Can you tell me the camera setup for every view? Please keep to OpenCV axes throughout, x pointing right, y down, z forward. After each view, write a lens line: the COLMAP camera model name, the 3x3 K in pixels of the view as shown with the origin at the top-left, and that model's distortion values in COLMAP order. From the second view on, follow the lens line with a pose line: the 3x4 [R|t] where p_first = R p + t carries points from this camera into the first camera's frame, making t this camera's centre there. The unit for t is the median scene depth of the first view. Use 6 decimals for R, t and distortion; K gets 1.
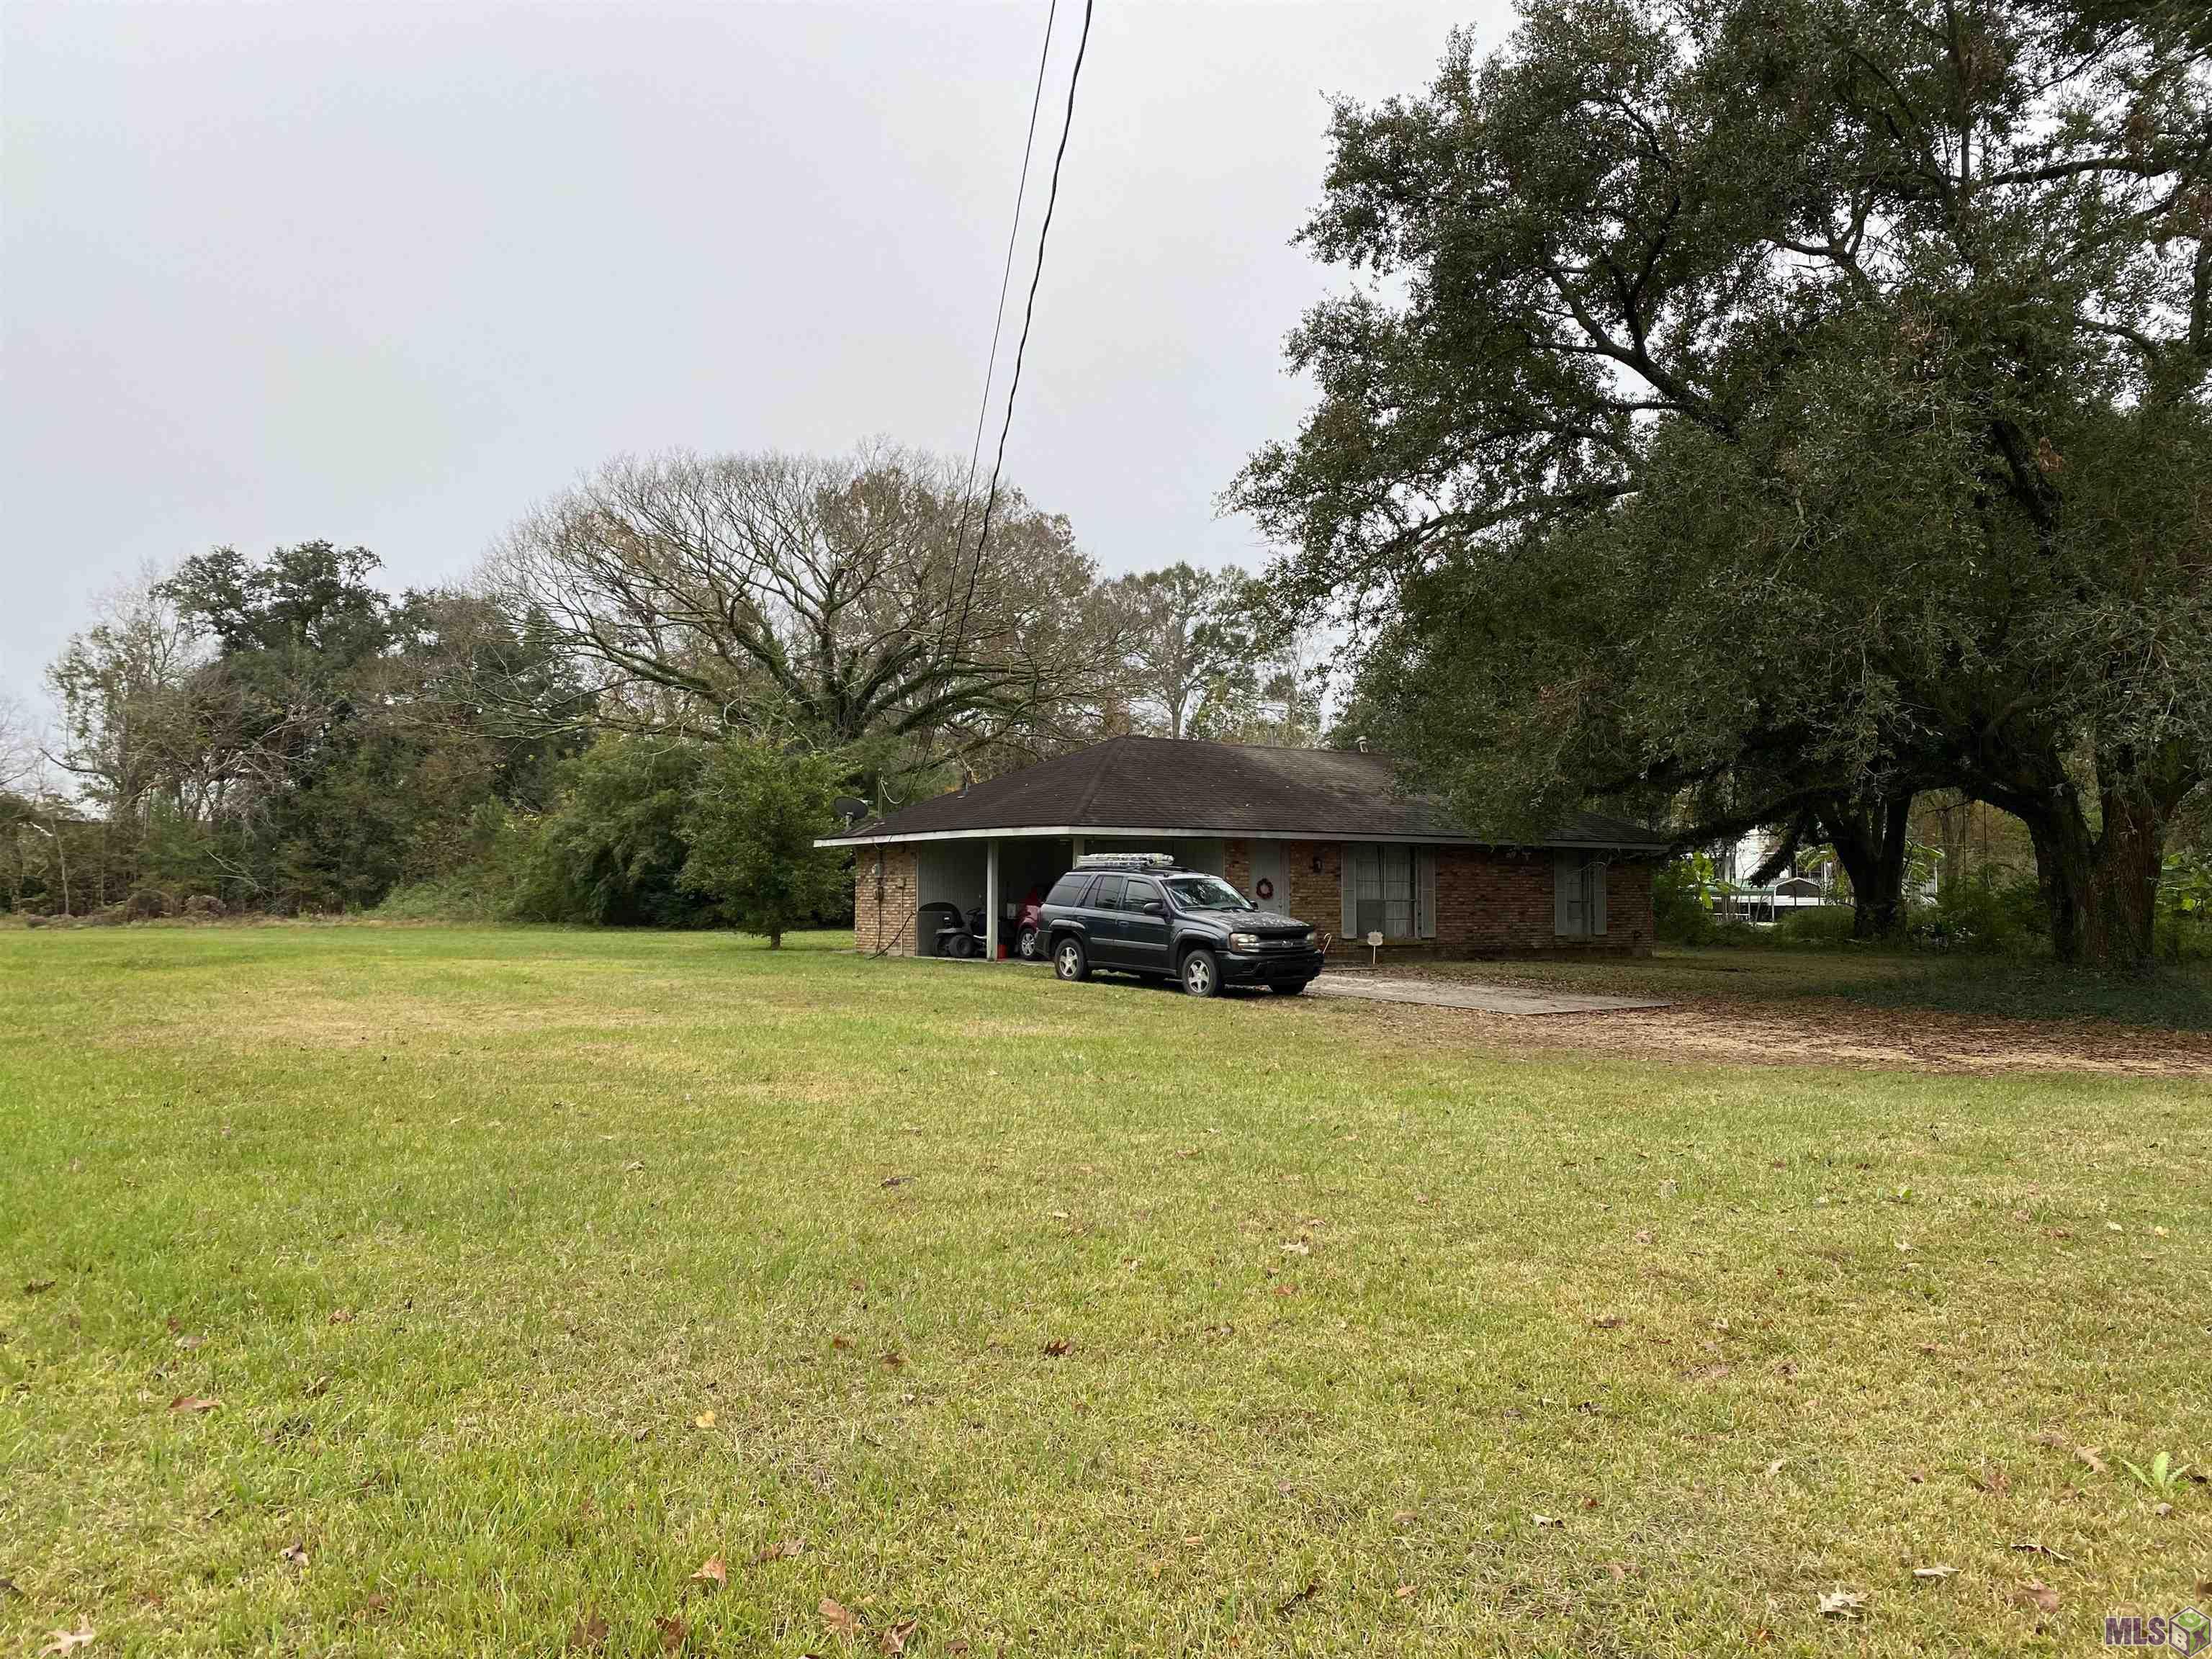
lens RADIAL K [[1693.3, 0, 1093.7], [0, 1693.3, 832.6], [0, 0, 1]] dist [0.069242, -0.104396]
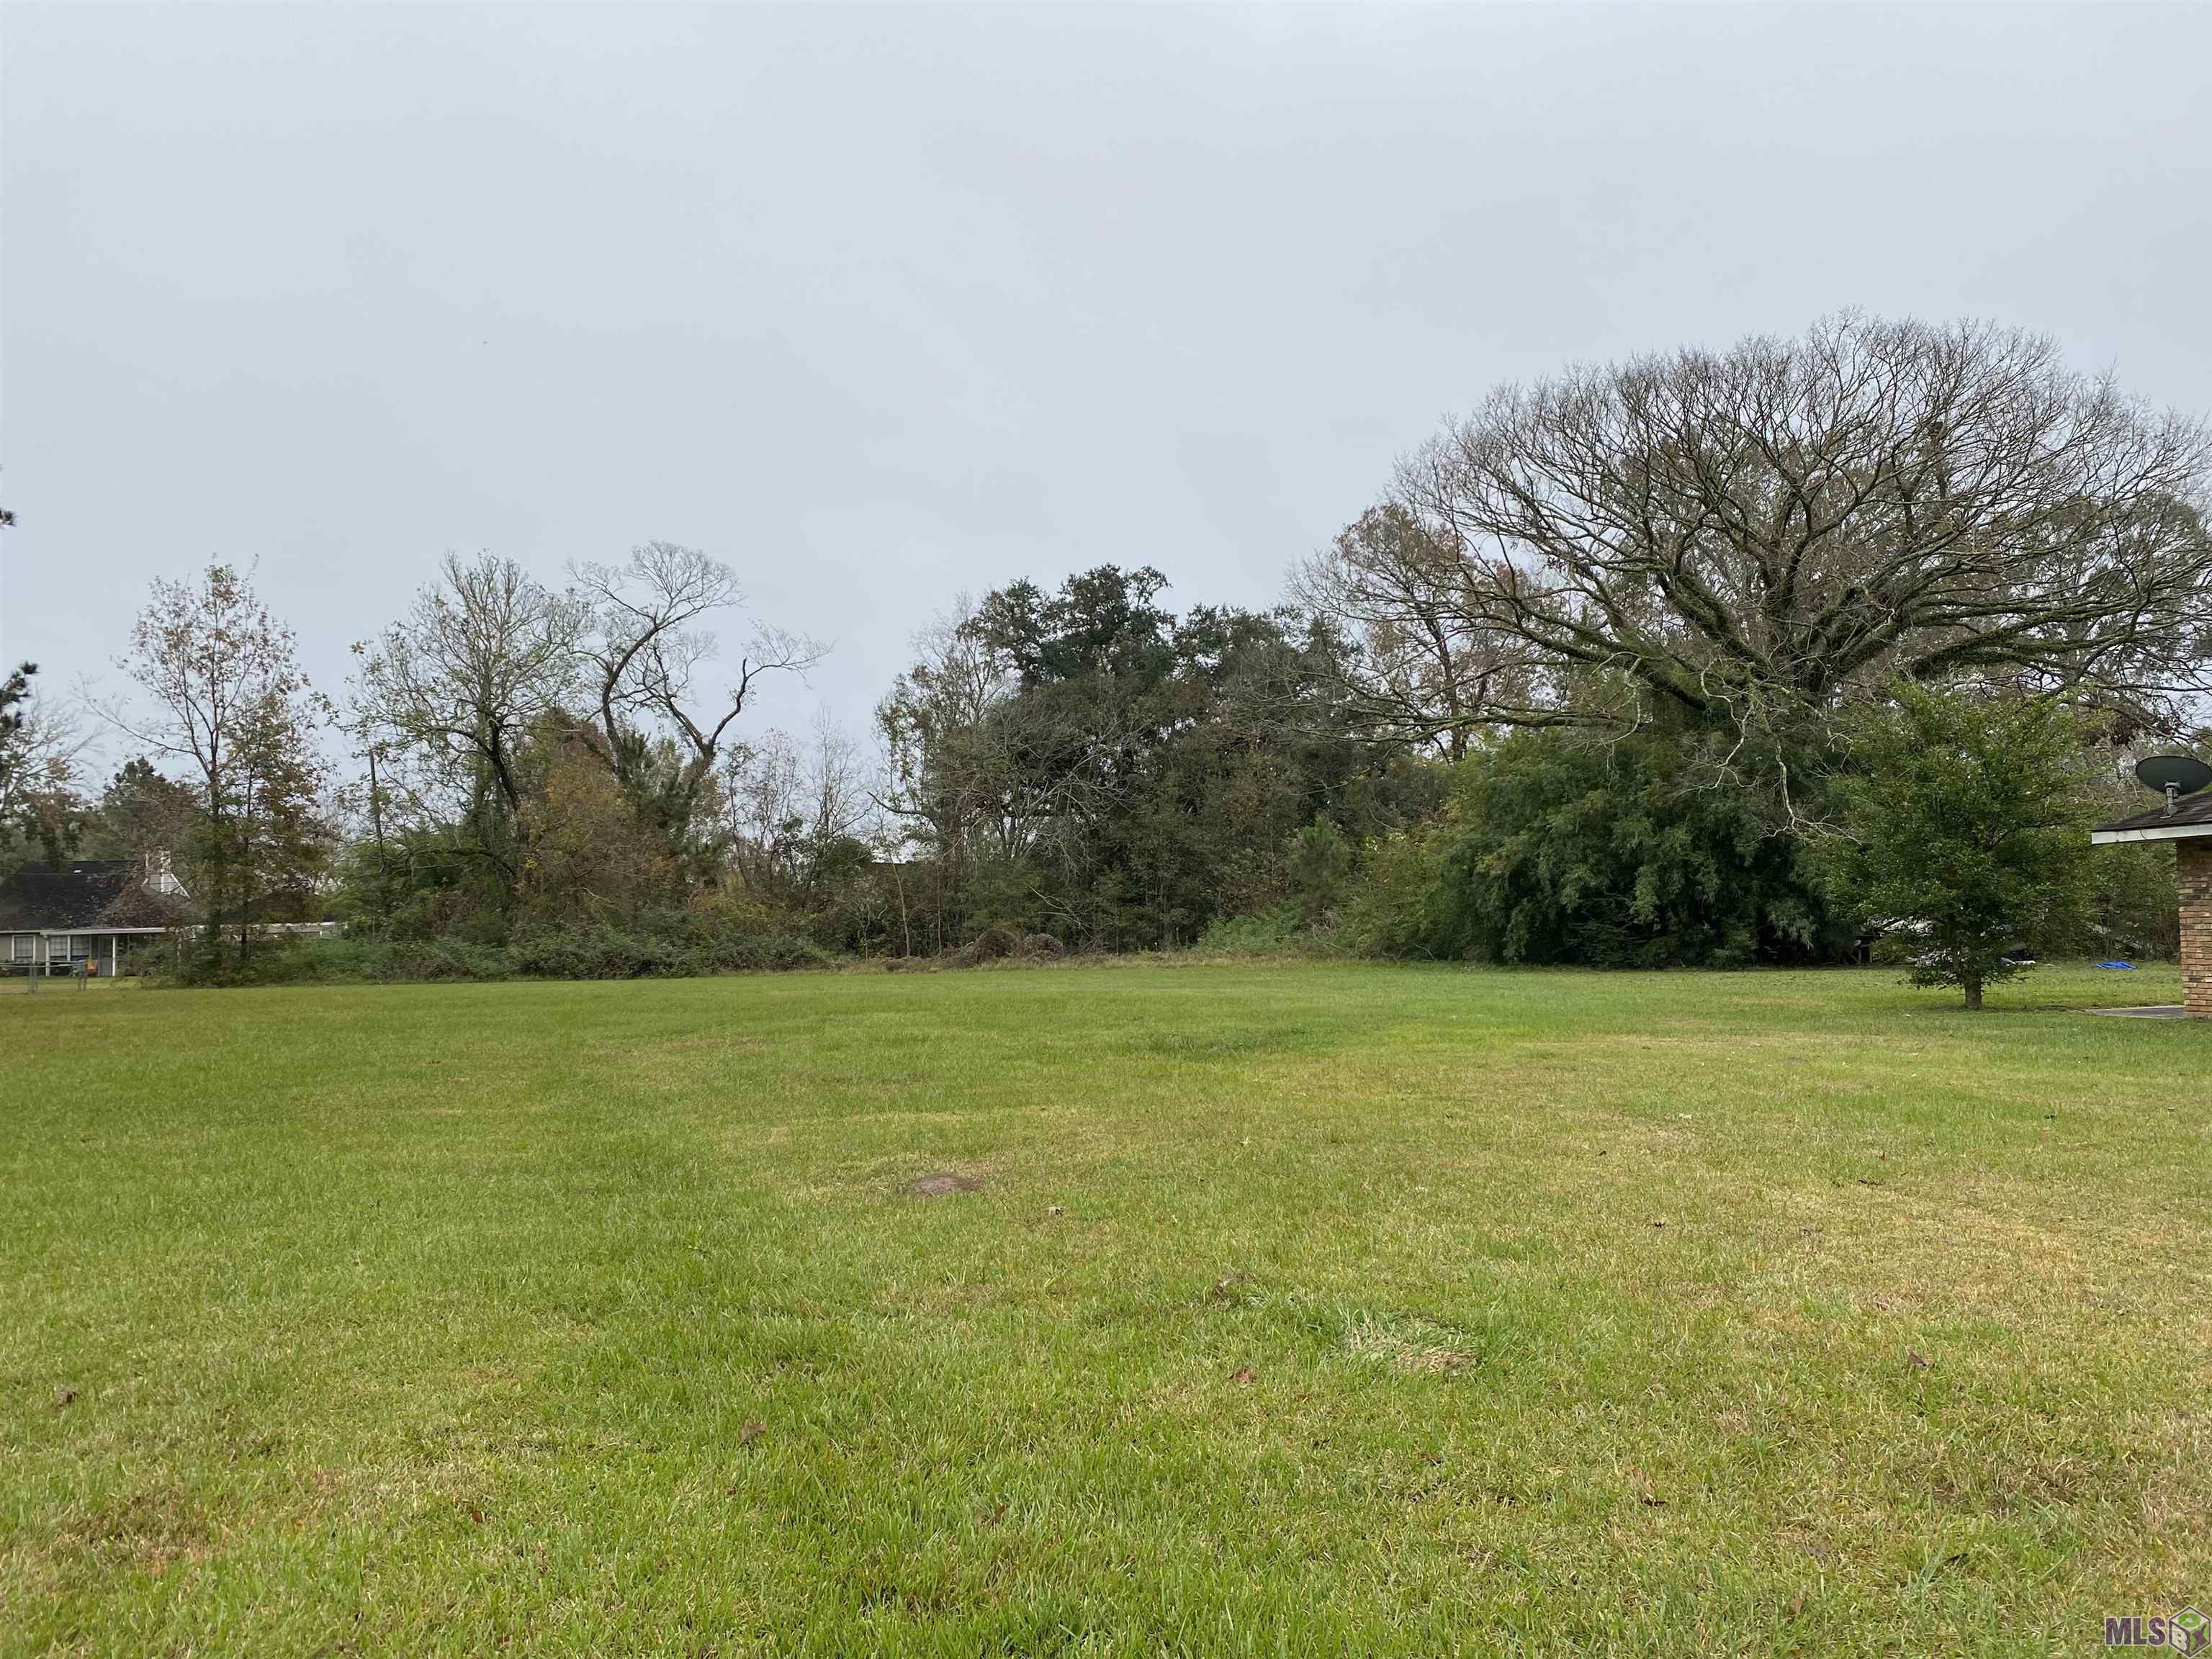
lens RADIAL K [[1693.3, 0, 1117.4], [0, 1693.3, 860.0], [0, 0, 1]] dist [0.069242, -0.104396]
pose [[0.927147, -0.034880, -0.373072, -0.284090], [0.035420, 0.999358, -0.005410, 0.005587], [0.373021, -0.008199, 0.927787, 0.328177]]
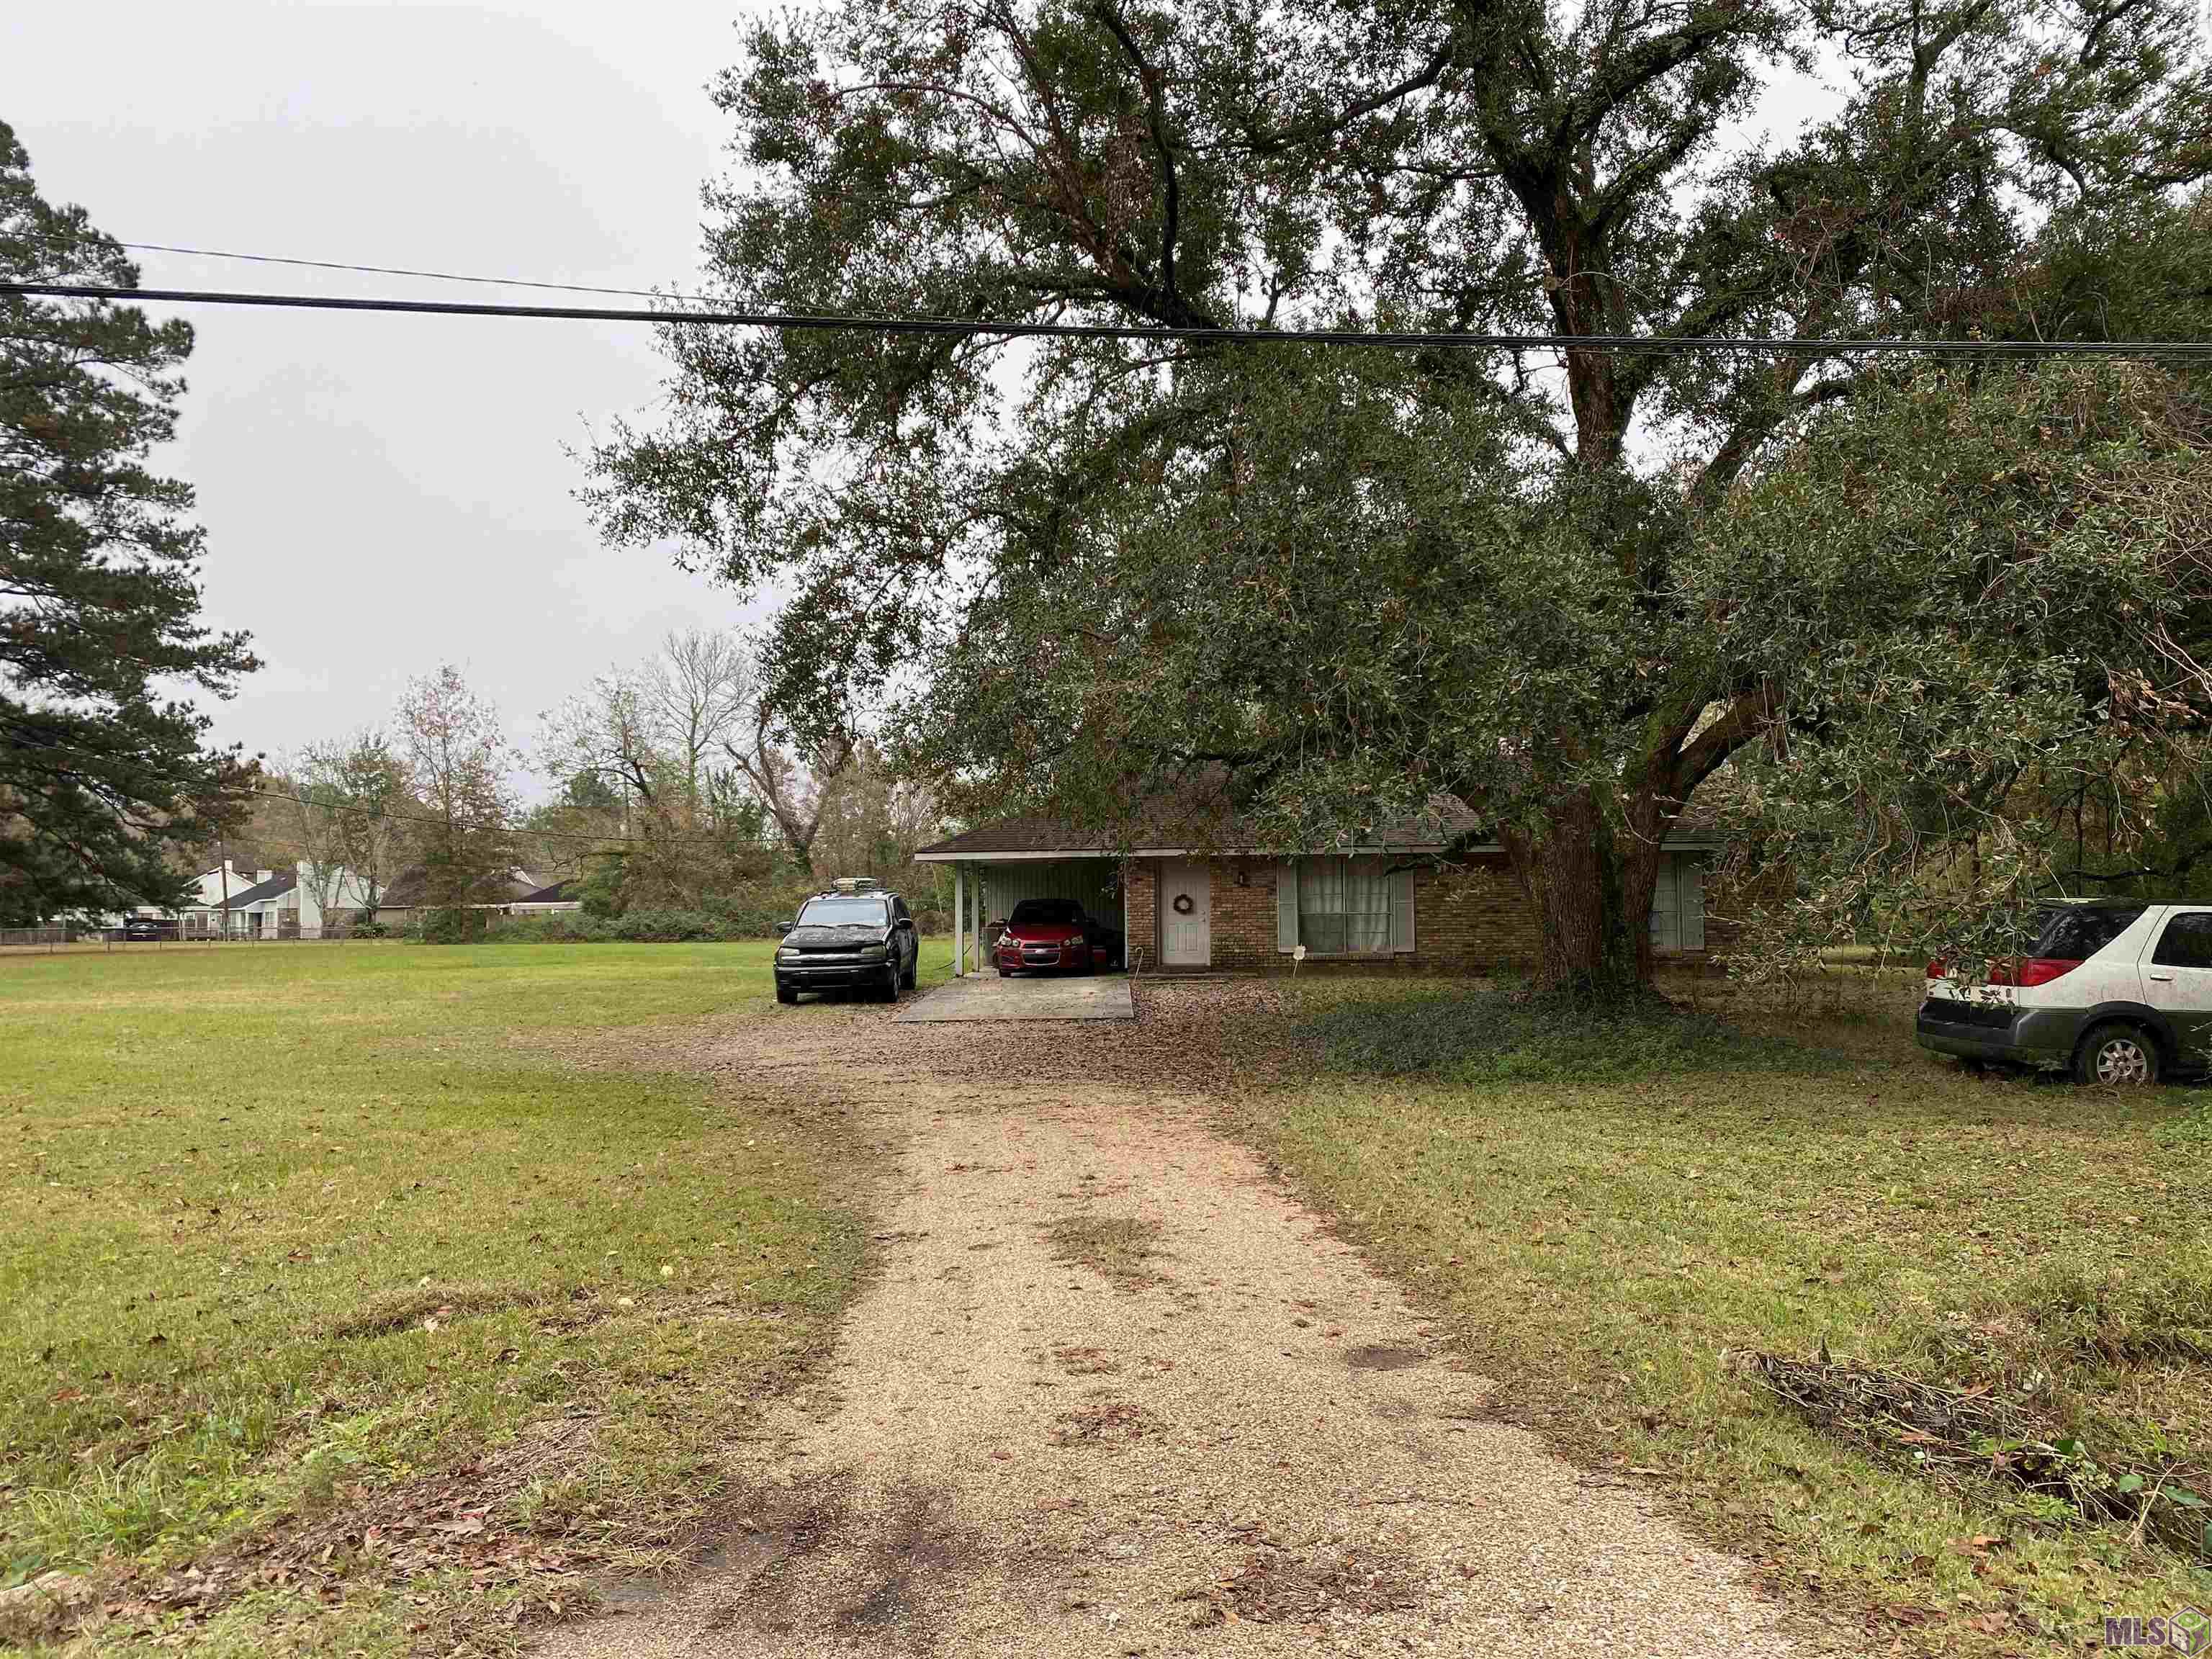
lens RADIAL K [[1693.3, 0, 1112.9], [0, 1693.3, 834.1], [0, 0, 1]] dist [0.069242, -0.104396]
pose [[0.787438, -0.039580, -0.615122, 0.709565], [0.036090, 0.999185, -0.018092, 0.007329], [0.615337, -0.007953, 0.788224, 0.151004]]
